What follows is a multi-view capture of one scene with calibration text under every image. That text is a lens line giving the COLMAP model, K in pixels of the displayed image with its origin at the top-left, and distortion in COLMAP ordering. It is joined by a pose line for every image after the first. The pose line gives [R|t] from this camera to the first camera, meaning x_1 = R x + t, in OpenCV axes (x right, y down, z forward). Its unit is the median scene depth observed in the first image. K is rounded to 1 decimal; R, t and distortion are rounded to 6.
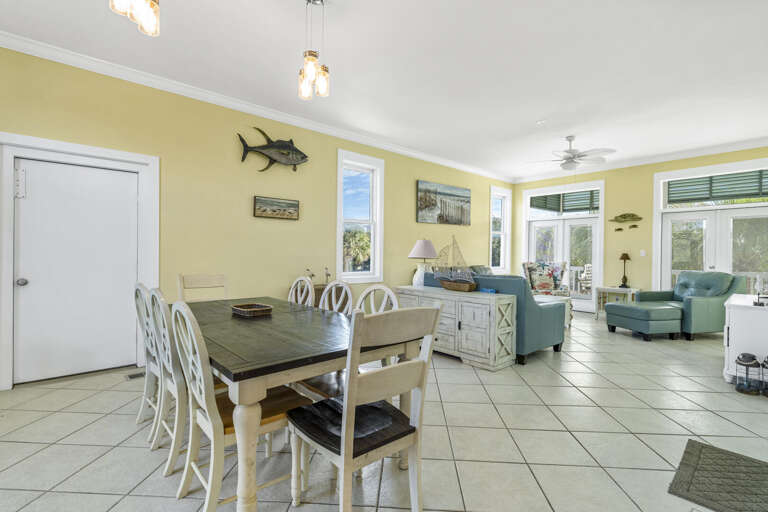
lens RADIAL K [[348.0, 0, 385.1], [0, 348.0, 255.5], [0, 0, 1]] dist [0.004721, 0.001121]
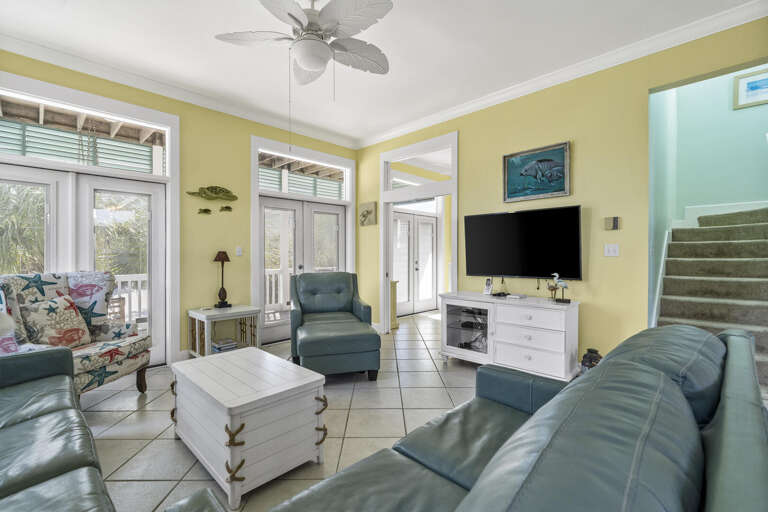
lens RADIAL K [[348.0, 0, 385.6], [0, 348.0, 254.3], [0, 0, 1]] dist [0.004721, 0.001121]
pose [[-0.068063, -0.013724, 0.997587, 0.060120], [0.003362, 0.999897, 0.013985, -0.008199], [-0.997675, 0.004306, -0.068010, 0.759207]]
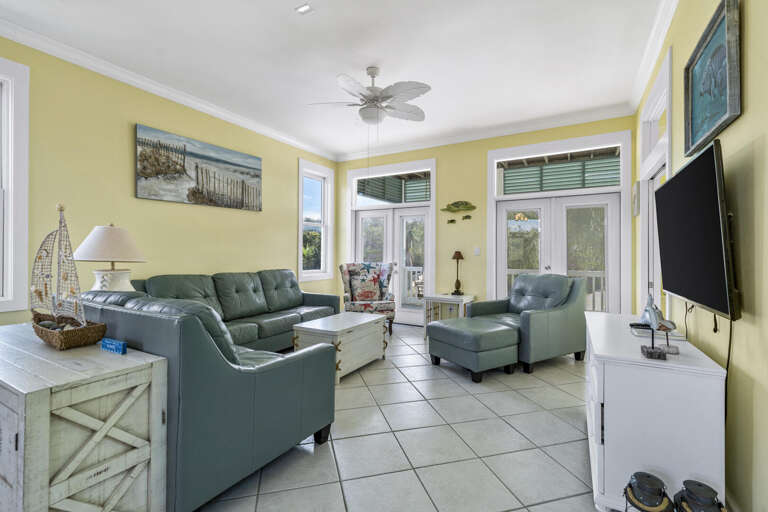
lens RADIAL K [[348.0, 0, 370.1], [0, 348.0, 250.6], [0, 0, 1]] dist [0.004721, 0.001121]
pose [[0.952963, -0.002994, 0.303072, 0.262635], [0.006656, 0.999917, -0.011050, -0.000142], [-0.303014, 0.012548, 0.952904, 0.313643]]
